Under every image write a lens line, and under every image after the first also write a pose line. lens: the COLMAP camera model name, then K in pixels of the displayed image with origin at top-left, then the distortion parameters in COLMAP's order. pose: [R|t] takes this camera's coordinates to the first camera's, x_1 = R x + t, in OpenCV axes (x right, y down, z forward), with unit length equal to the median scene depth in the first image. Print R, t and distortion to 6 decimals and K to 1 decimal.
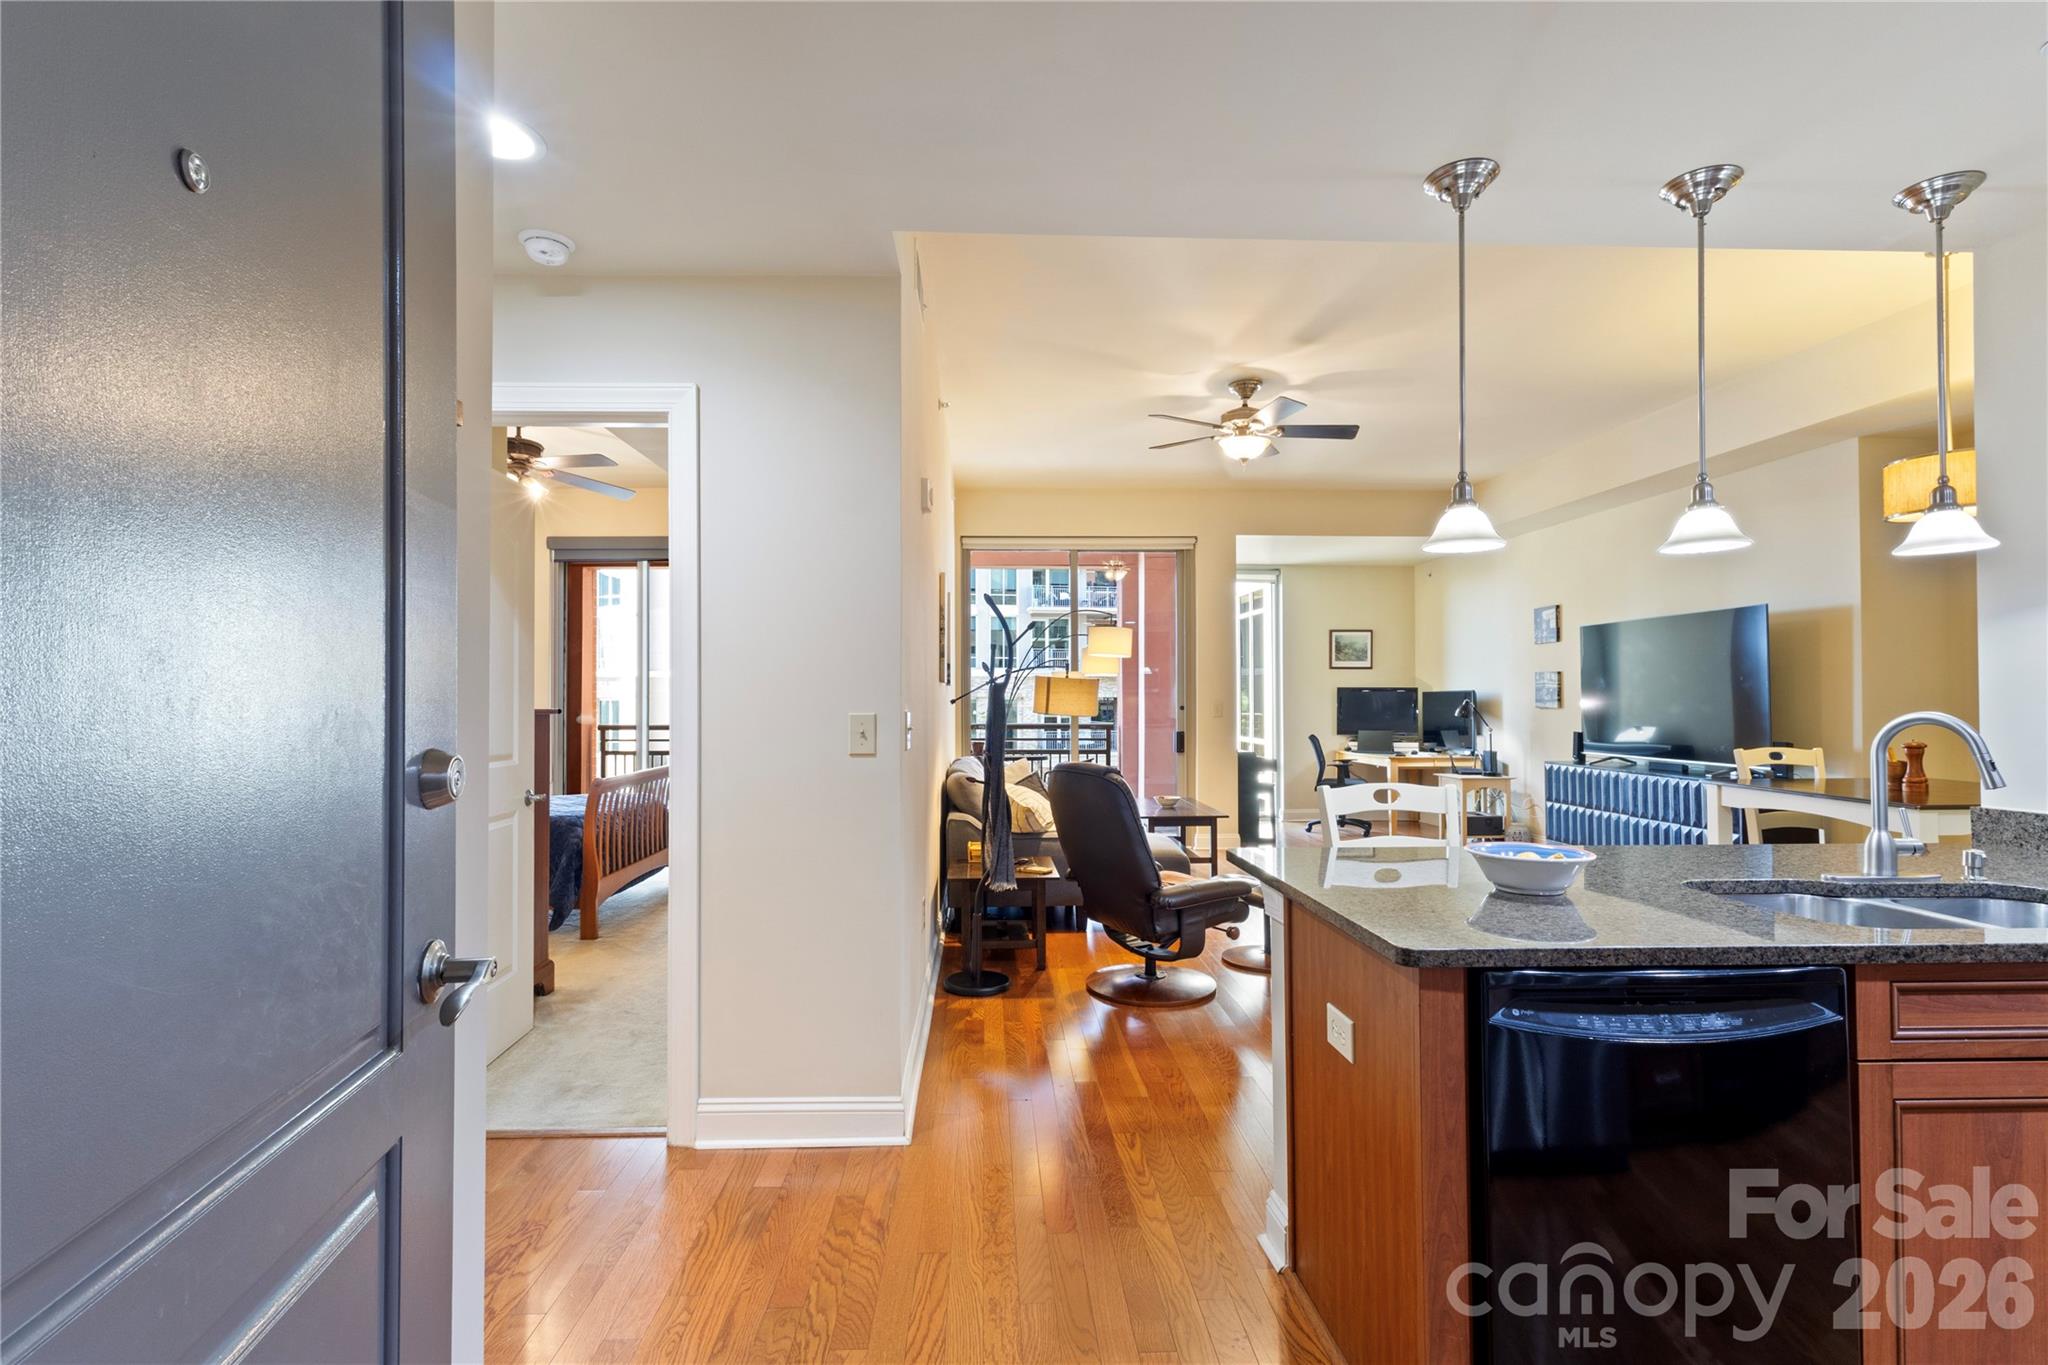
lens RADIAL K [[954.2, 0, 1020.3], [0, 954.2, 683.5], [0, 0, 1]] dist [0.005920, 0.000721]
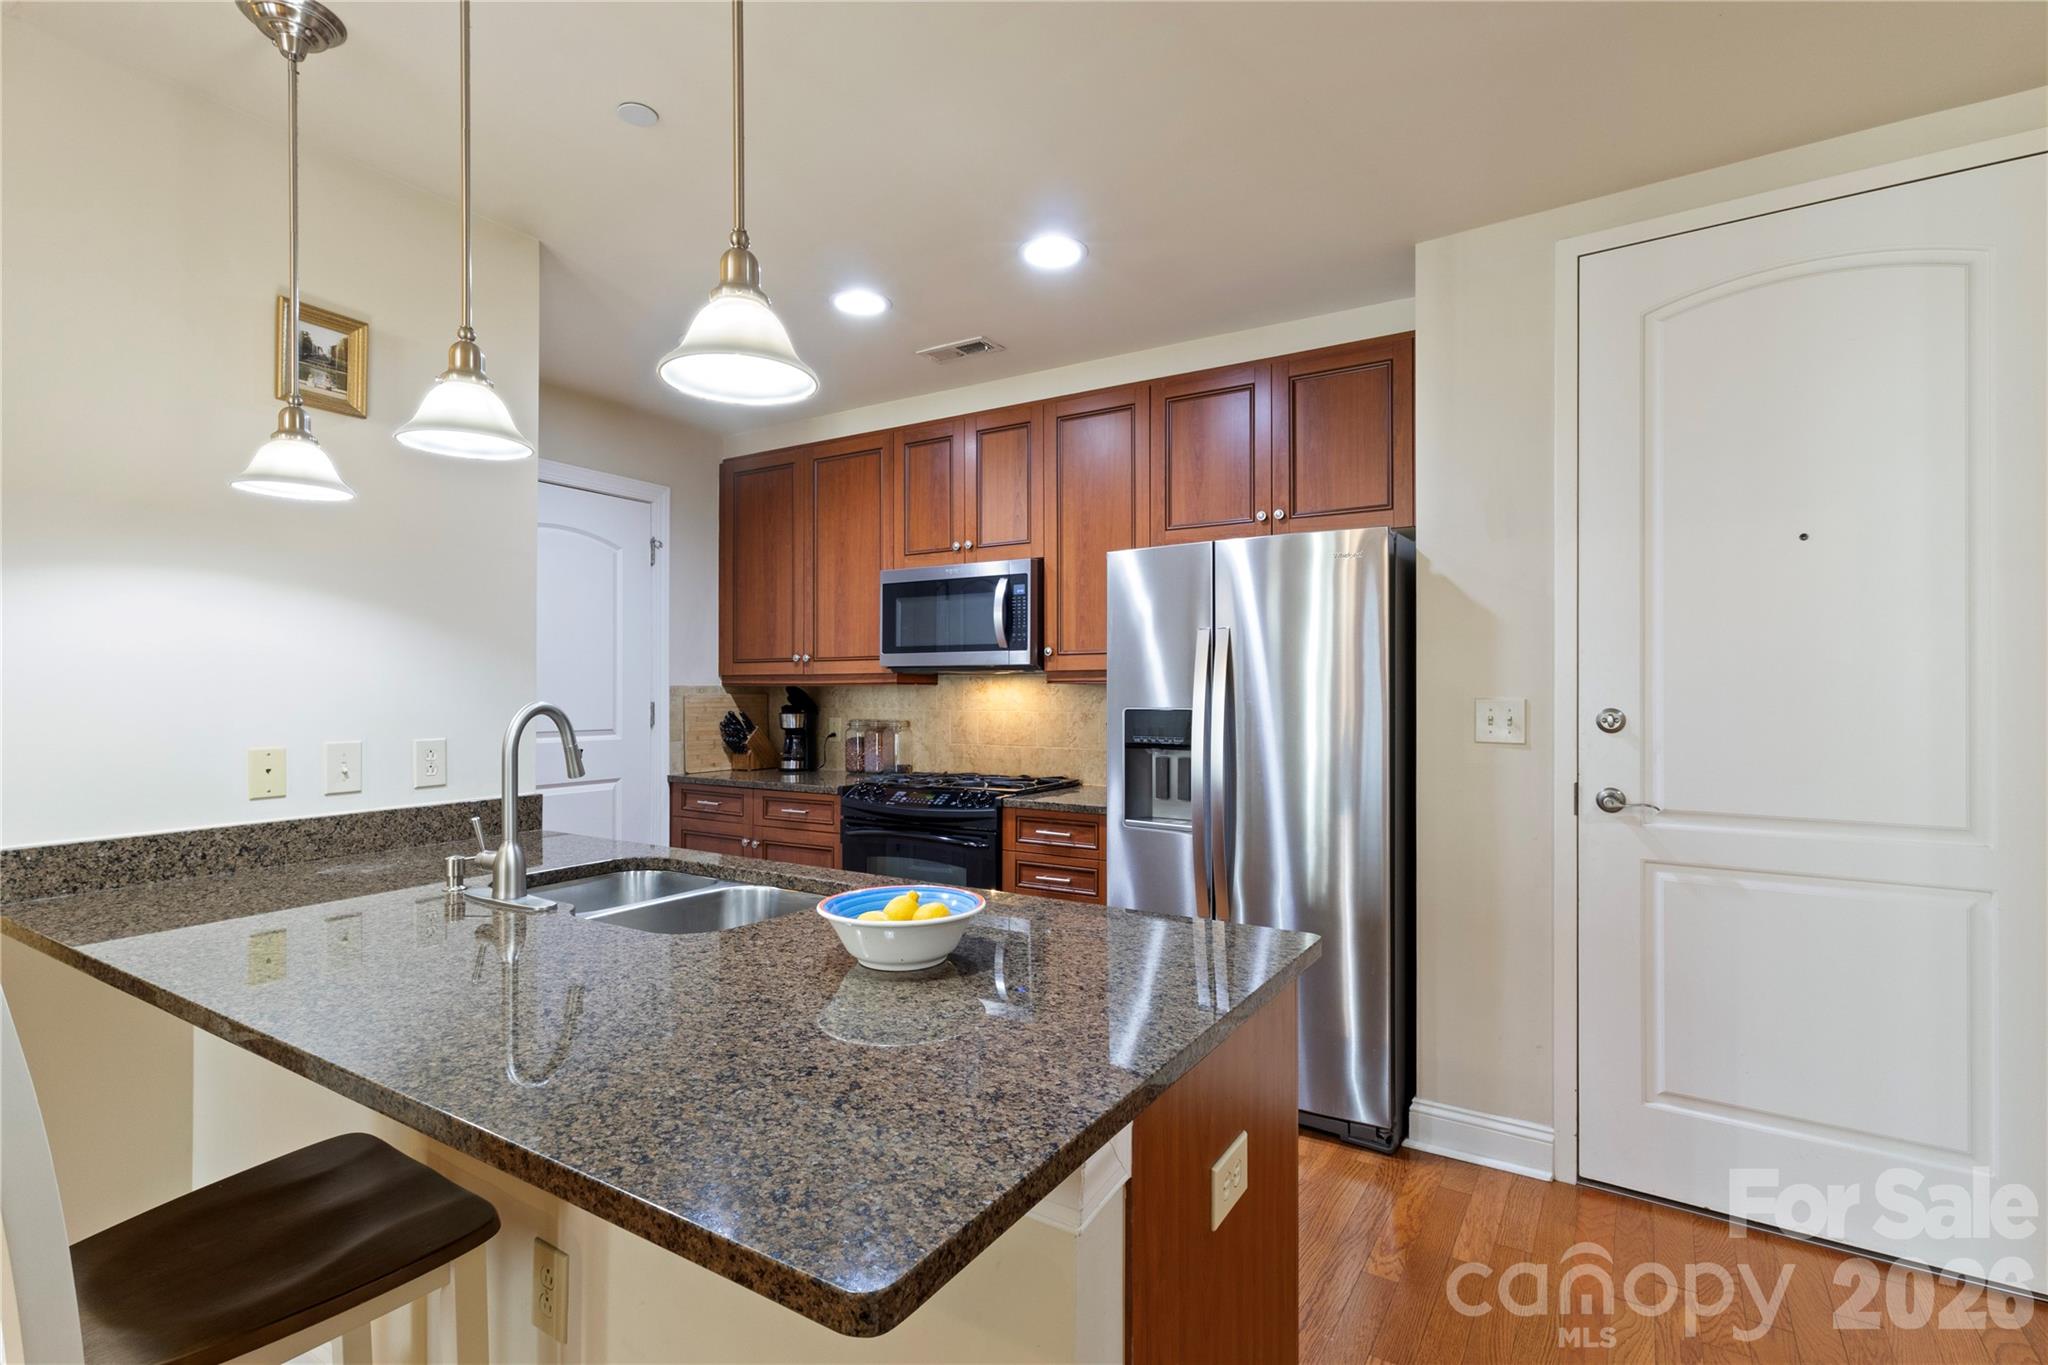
lens RADIAL K [[948.7, 0, 1021.5], [0, 948.7, 690.6], [0, 0, 1]] dist [0.000115, 0.000334]
pose [[-0.820795, 0.002796, 0.571216, 0.017735], [-0.008193, 0.999828, -0.016666, 0.009074], [-0.571164, -0.018360, -0.820631, 0.429461]]
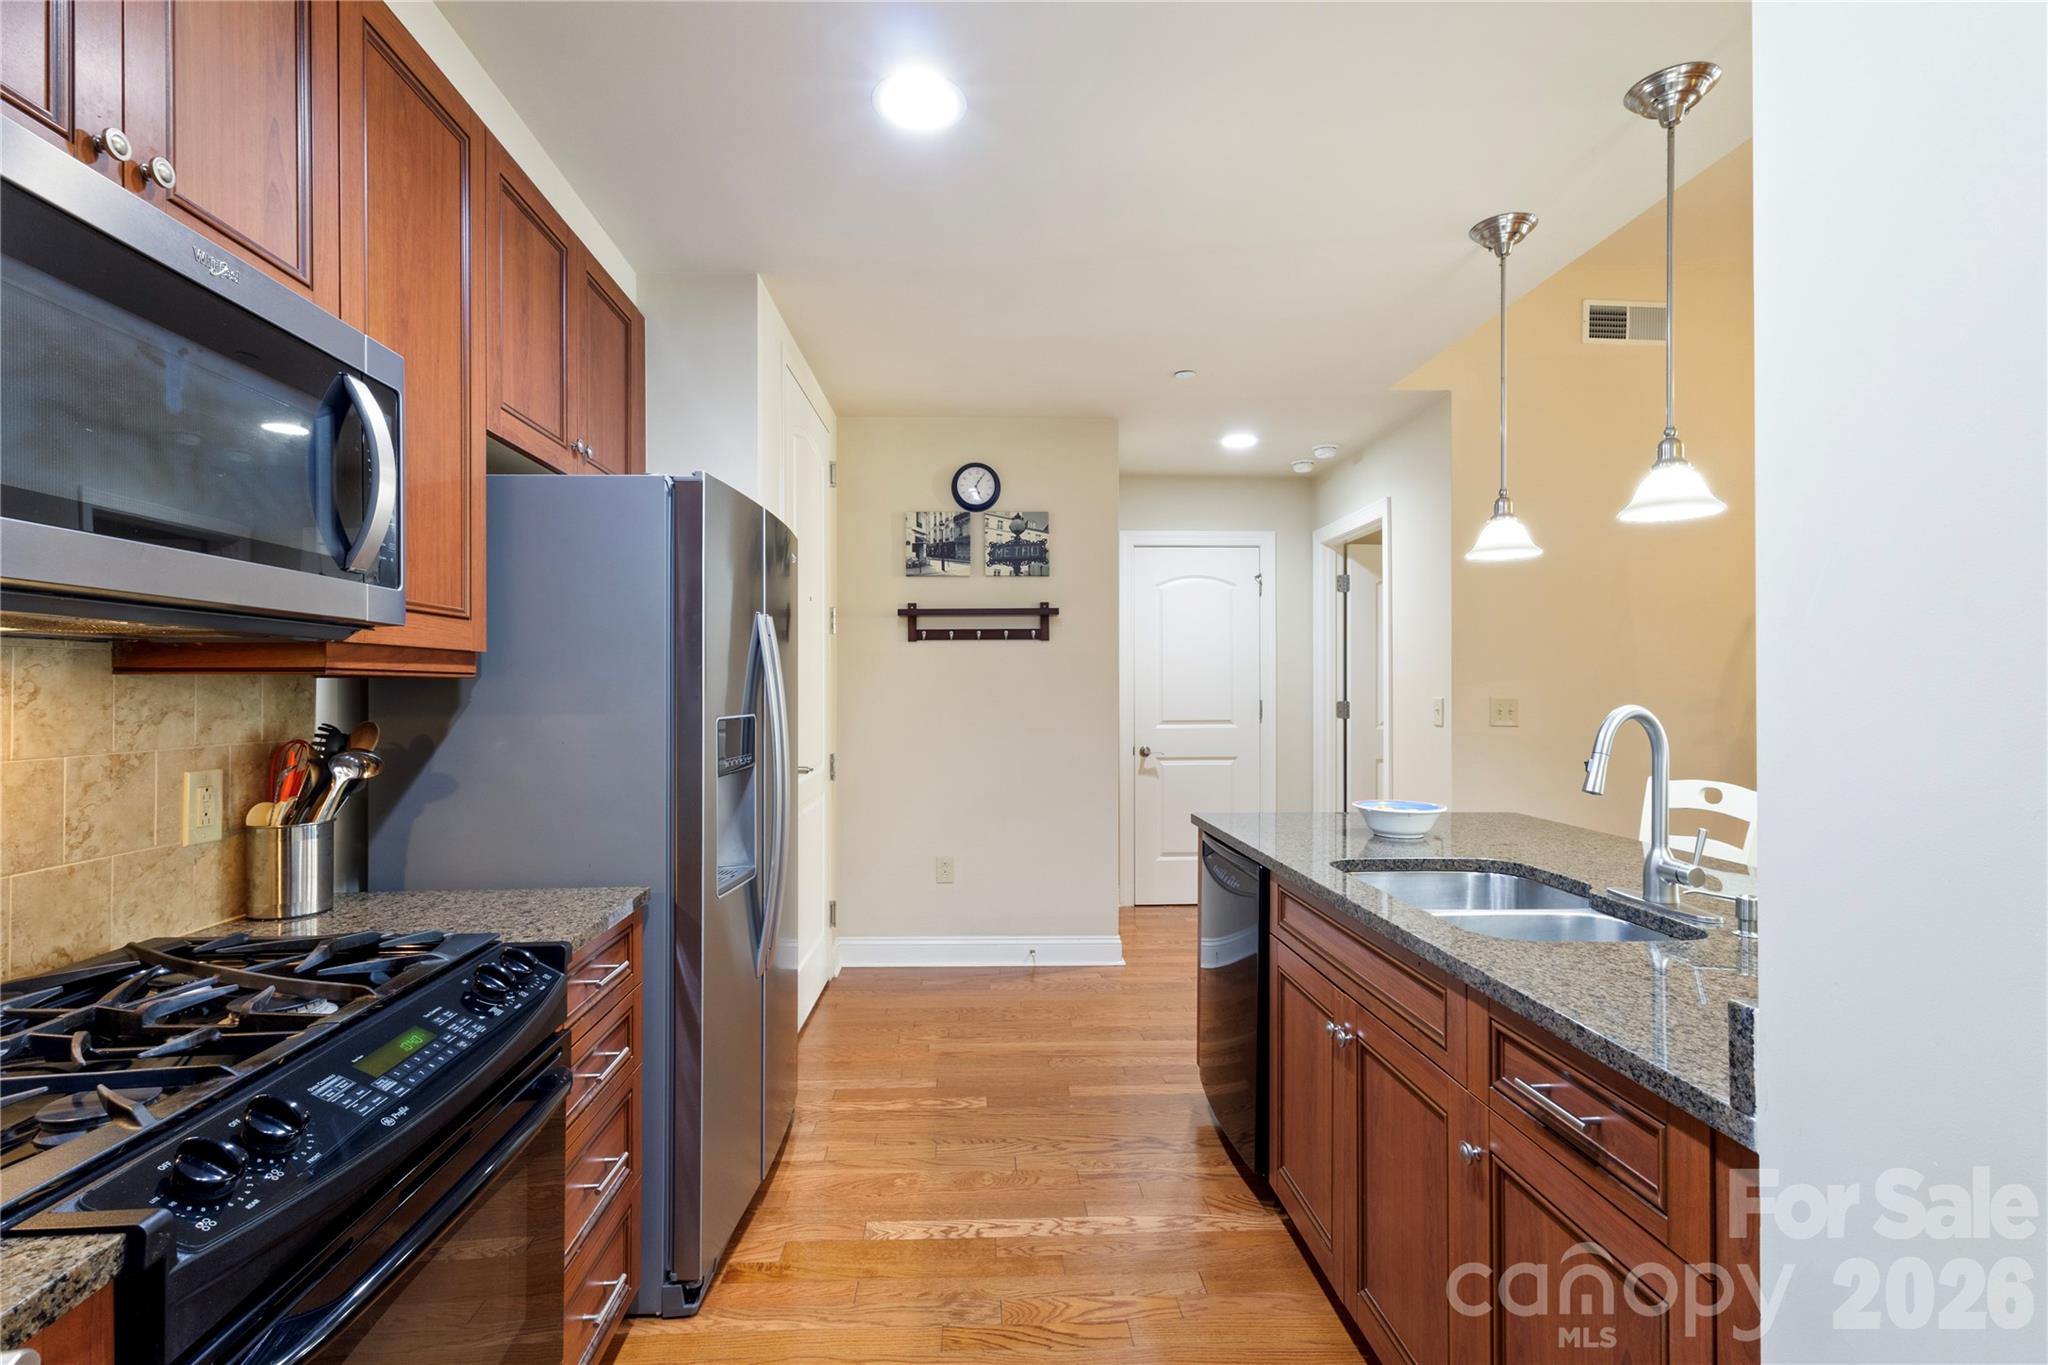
lens RADIAL K [[962.8, 0, 1020.1], [0, 962.8, 697.5], [0, 0, 1]] dist [0.007210, 0.001122]
pose [[0.019079, 0.014516, -0.999713, 0.524803], [0.014215, 0.999790, 0.014788, 0.000069], [0.999717, -0.014493, 0.018868, 0.129492]]
